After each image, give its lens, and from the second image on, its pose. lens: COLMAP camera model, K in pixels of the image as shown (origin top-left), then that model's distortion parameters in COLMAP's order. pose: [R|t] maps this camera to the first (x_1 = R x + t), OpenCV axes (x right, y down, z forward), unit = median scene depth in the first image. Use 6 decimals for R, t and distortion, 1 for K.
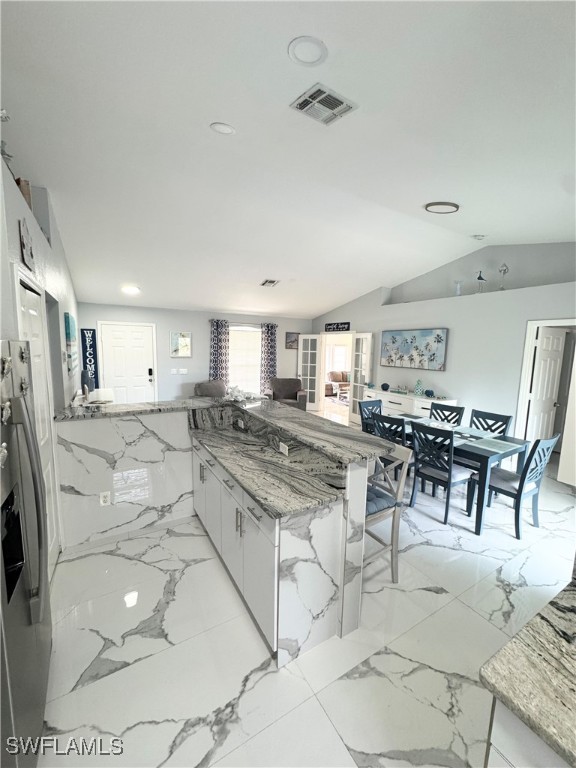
lens RADIAL K [[307.2, 0, 286.9], [0, 307.2, 381.3], [0, 0, 1]] dist [-0.001719, 0.000082]
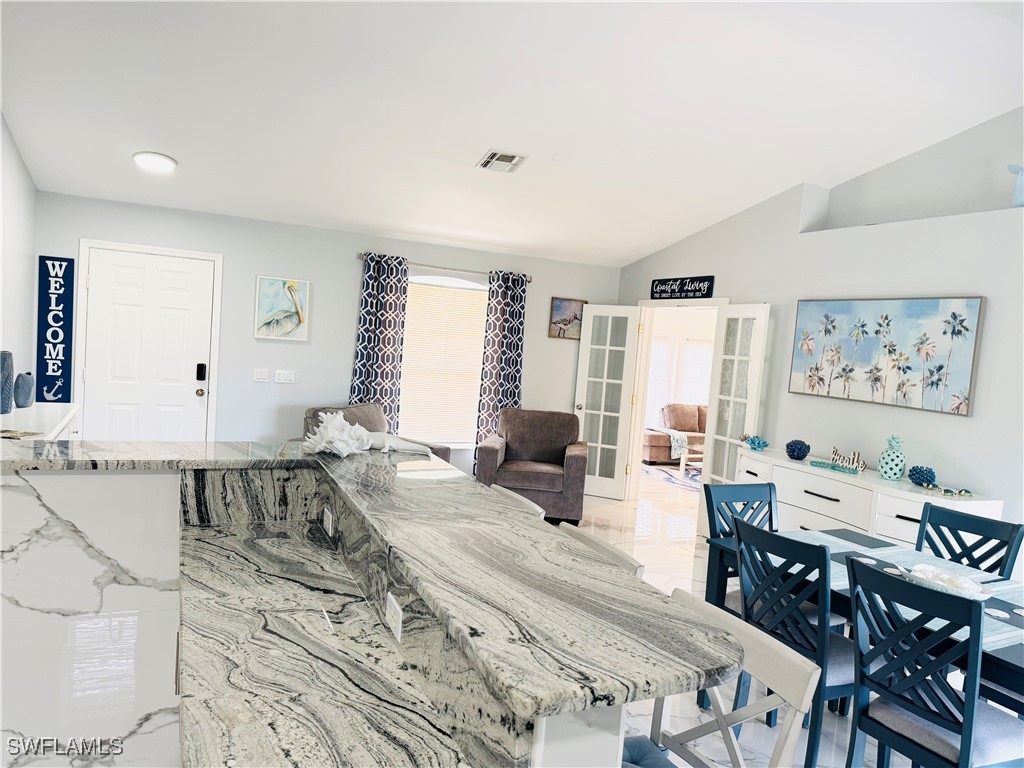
lens RADIAL K [[710.6, 0, 513.6], [0, 710.6, 386.5], [0, 0, 1]] dist [0.093914, -0.119005]
pose [[0.993251, 0.062229, -0.097881, 0.063401], [-0.067045, 0.996656, -0.046711, 0.005803], [0.094647, 0.052958, 0.994101, 0.107376]]
